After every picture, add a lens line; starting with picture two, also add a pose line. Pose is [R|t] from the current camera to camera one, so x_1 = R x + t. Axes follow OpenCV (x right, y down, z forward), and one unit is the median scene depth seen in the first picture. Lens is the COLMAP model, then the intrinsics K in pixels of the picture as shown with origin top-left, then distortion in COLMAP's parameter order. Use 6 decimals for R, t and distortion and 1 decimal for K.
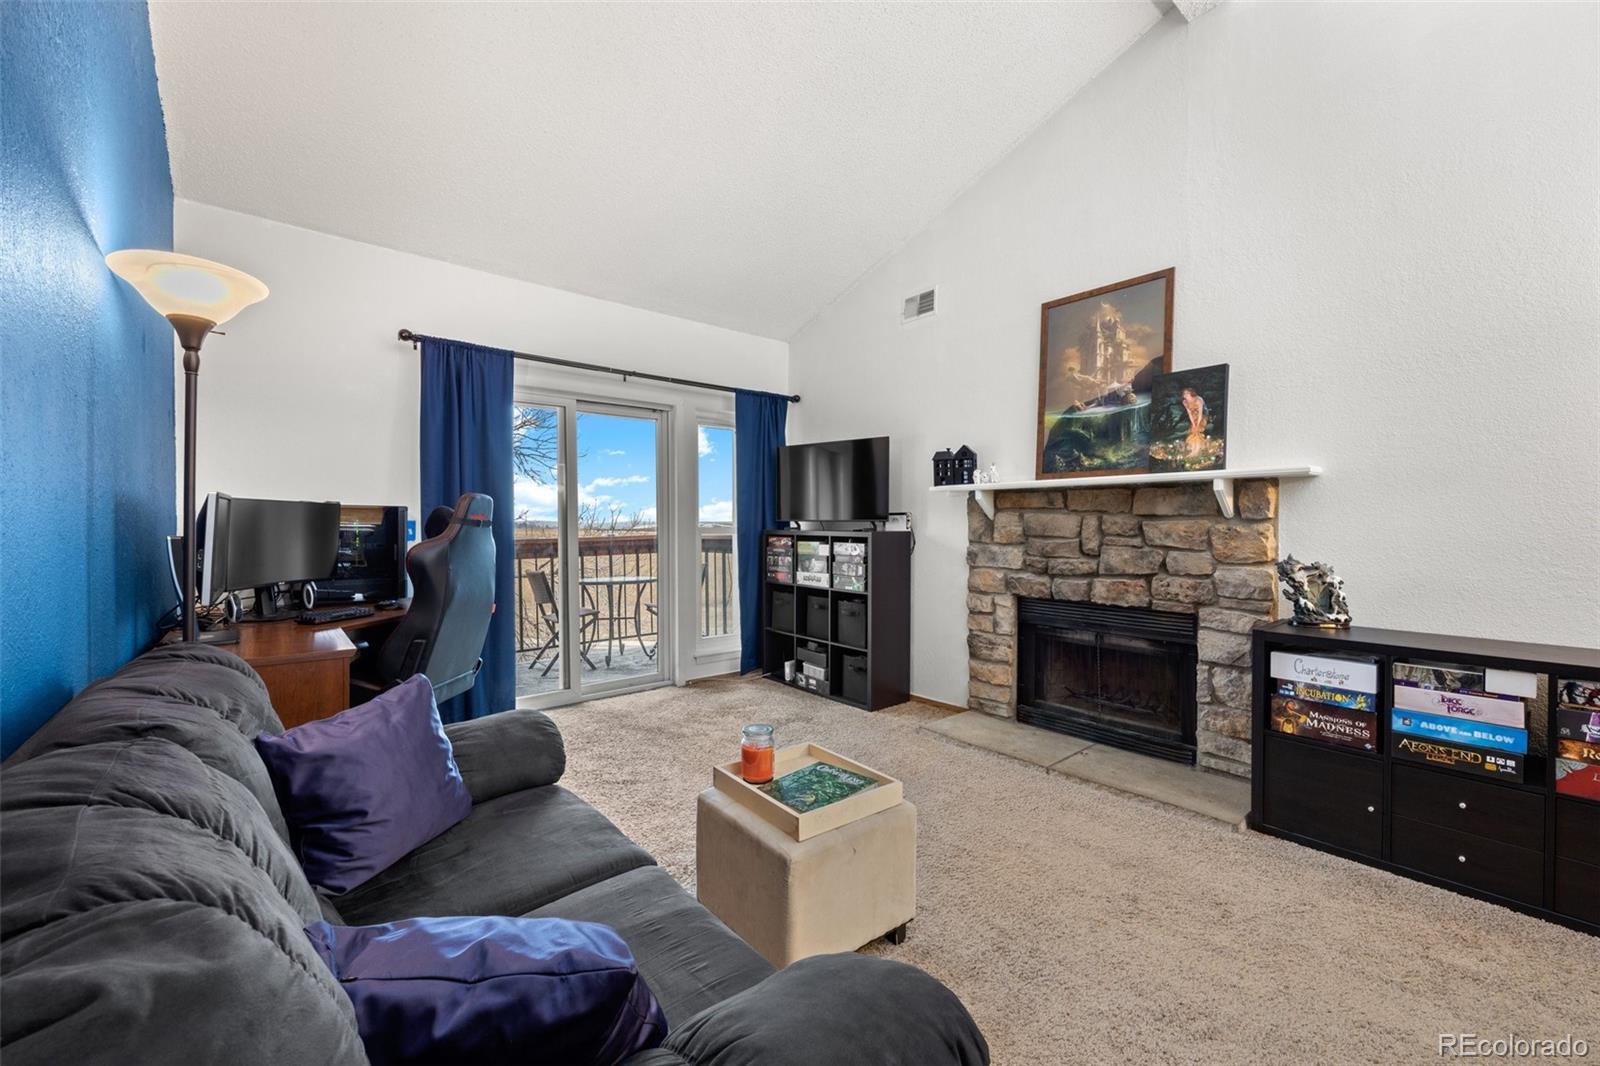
lens RADIAL K [[639.2, 0, 806.4], [0, 639.2, 522.8], [0, 0, 1]] dist [-0.002292, -0.000046]
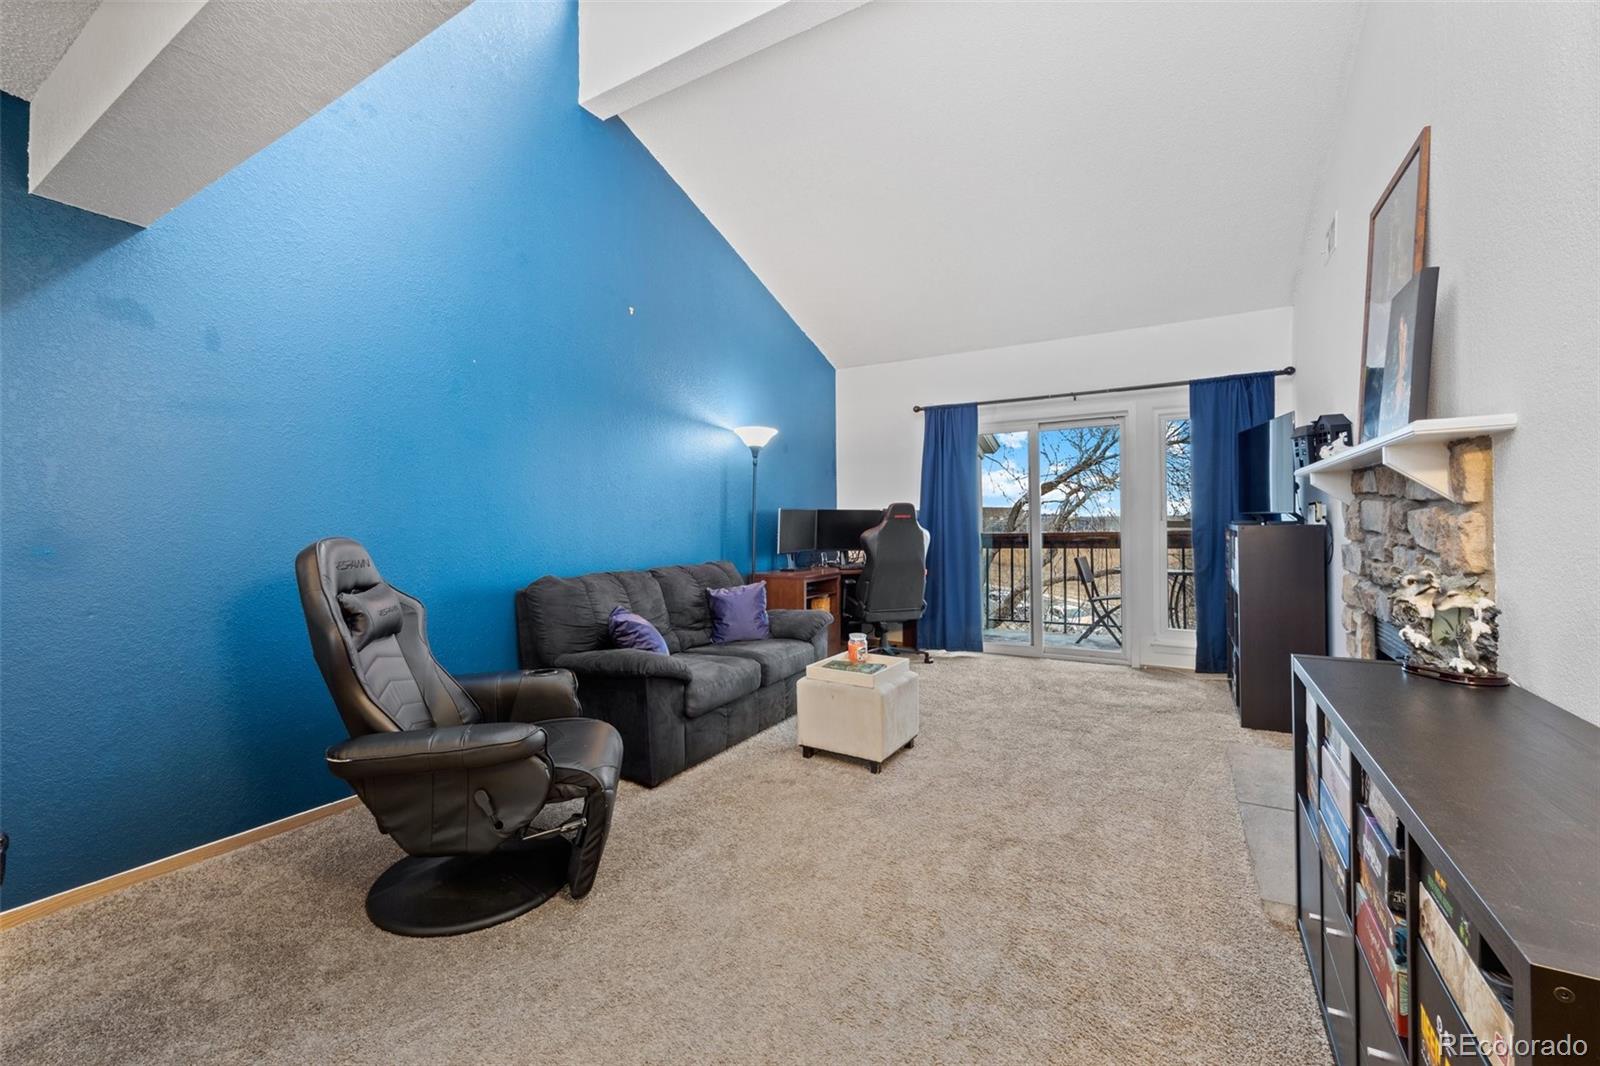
lens RADIAL K [[639.2, 0, 806.4], [0, 639.2, 522.8], [0, 0, 1]] dist [-0.002292, -0.000046]
pose [[0.331920, -0.003231, -0.943302, 0.903237], [0.010408, 0.999946, 0.000237, 0.004731], [0.943250, -0.009897, 0.331936, 0.161277]]
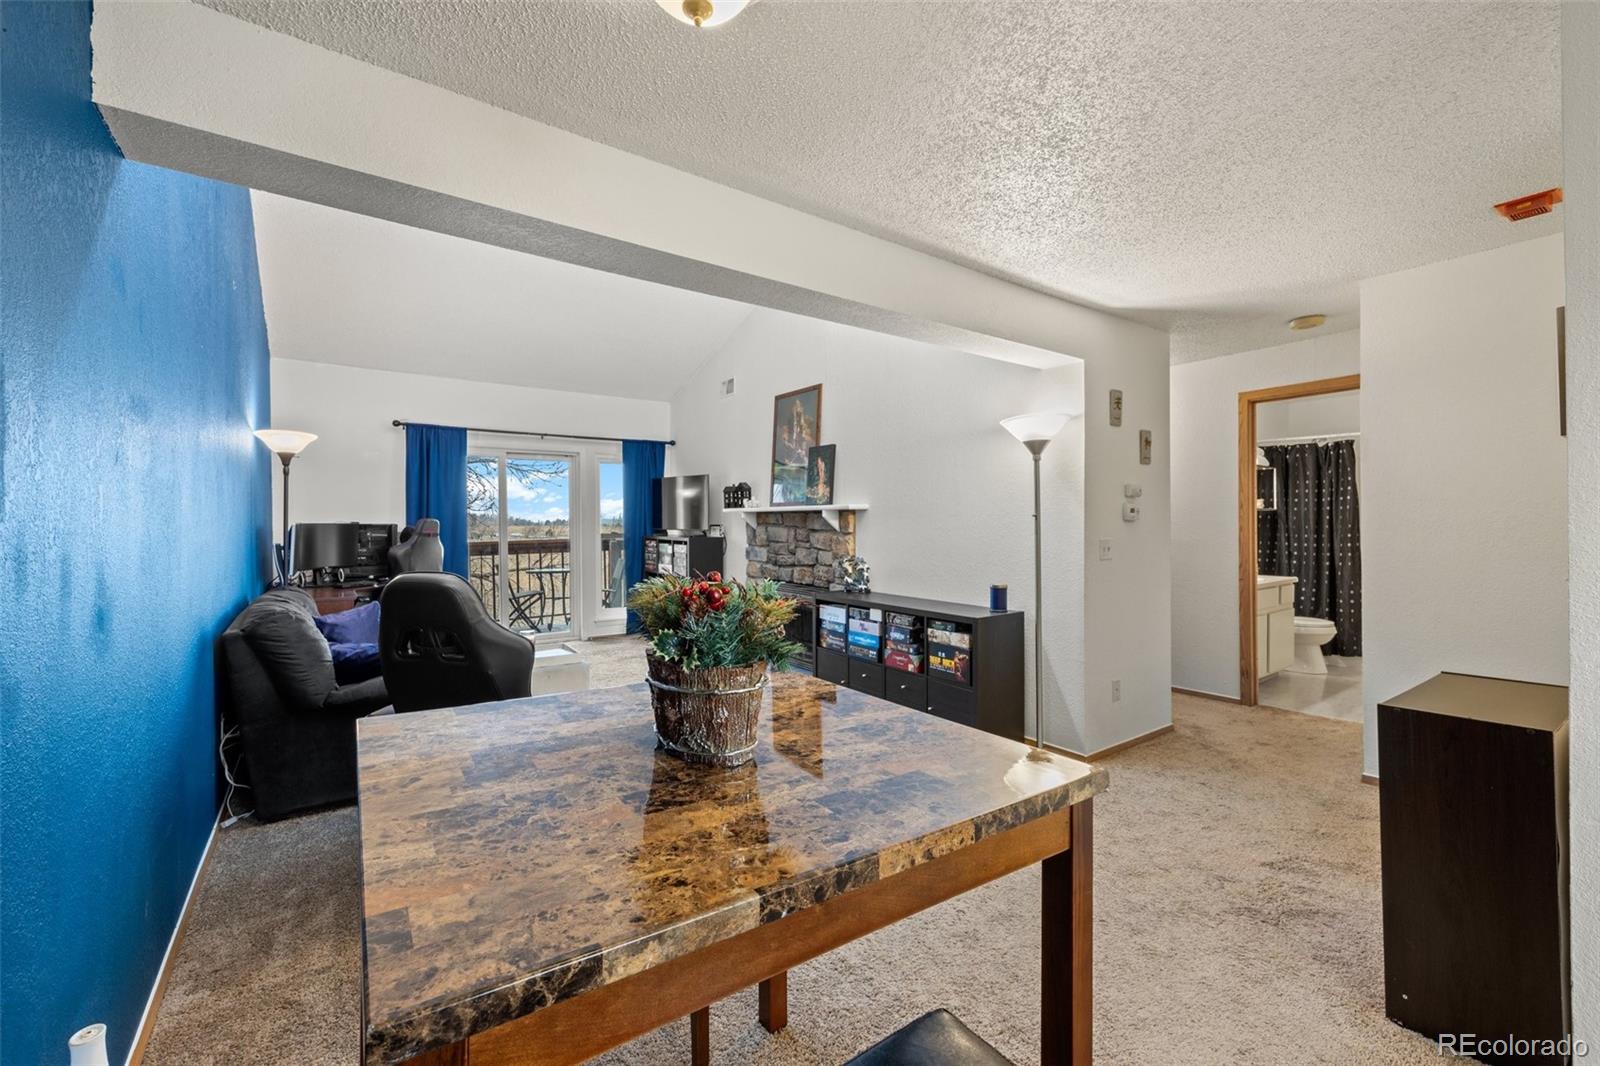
lens RADIAL K [[661.5, 0, 800.2], [0, 661.5, 520.5], [0, 0, 1]] dist [0.010116, 0.000107]
pose [[0.996381, -0.002090, -0.084968, 0.615155], [0.002282, 0.999995, 0.002163, -0.037129], [0.084963, -0.002349, 0.996381, -0.697346]]
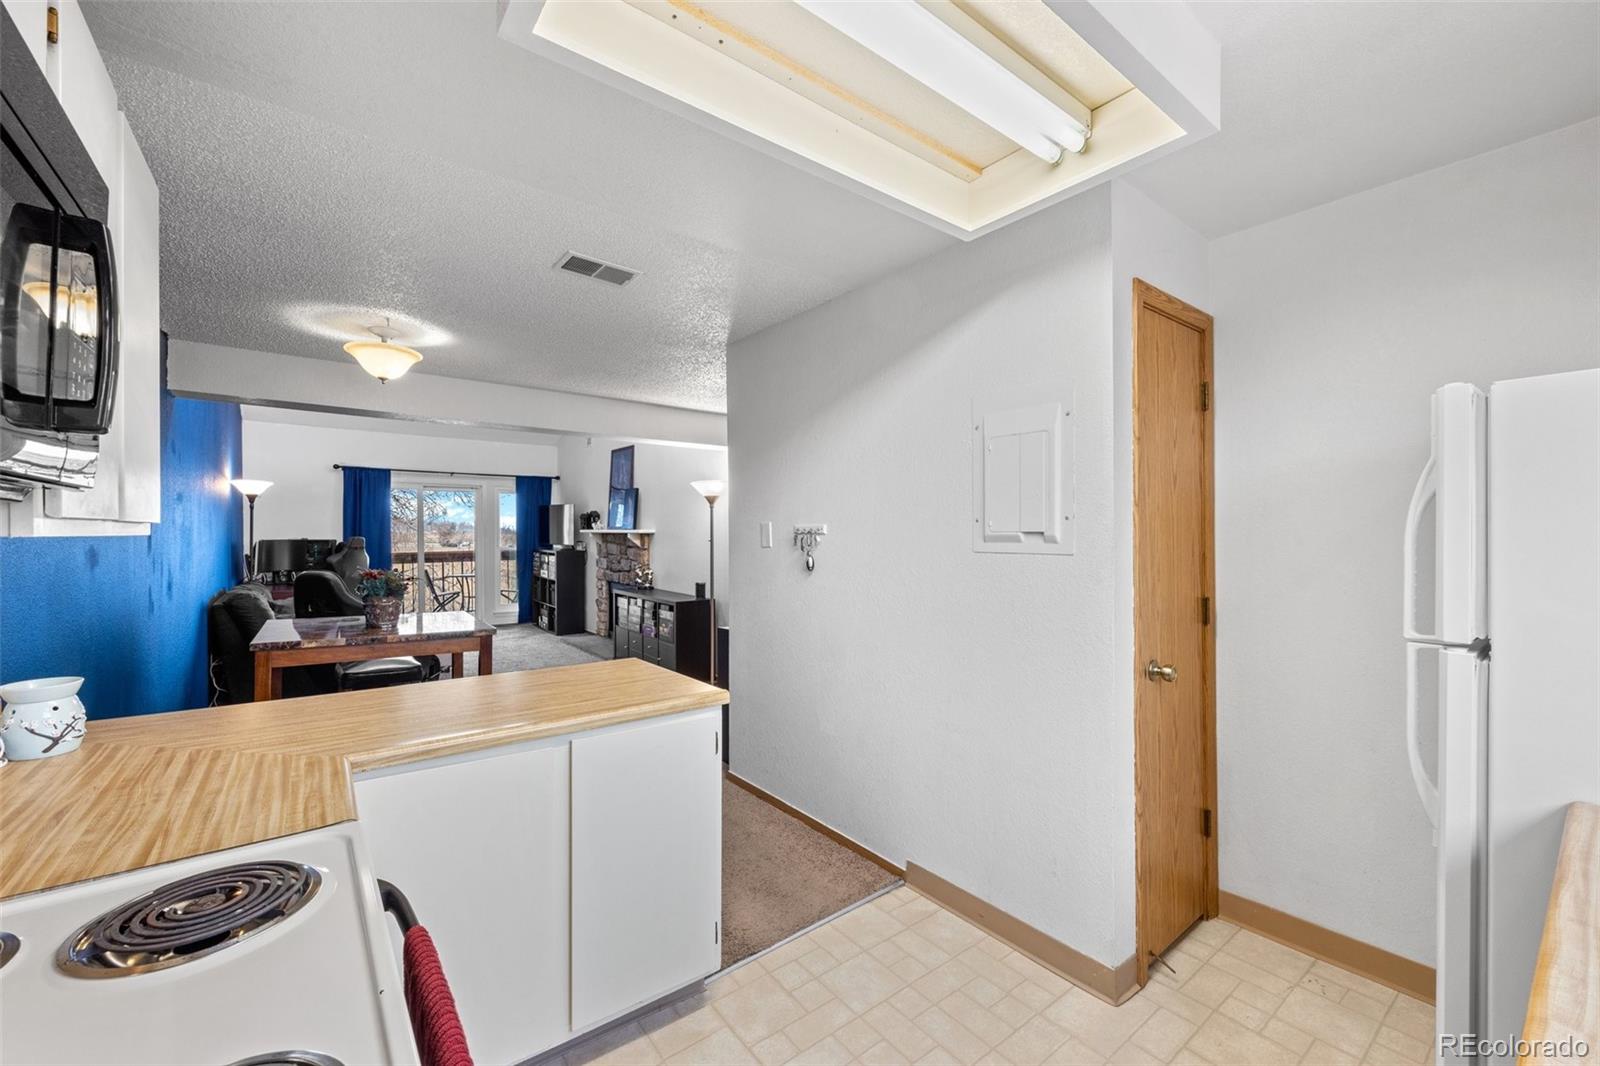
lens RADIAL K [[644.2, 0, 800.0], [0, 644.2, 533.0], [0, 0, 1]] dist [0.000962, 0.000080]
pose [[0.998831, 0.005142, -0.048058, 1.226751], [-0.004924, 0.999977, 0.004645, -0.071899], [0.048081, -0.004403, 0.998834, -1.325701]]
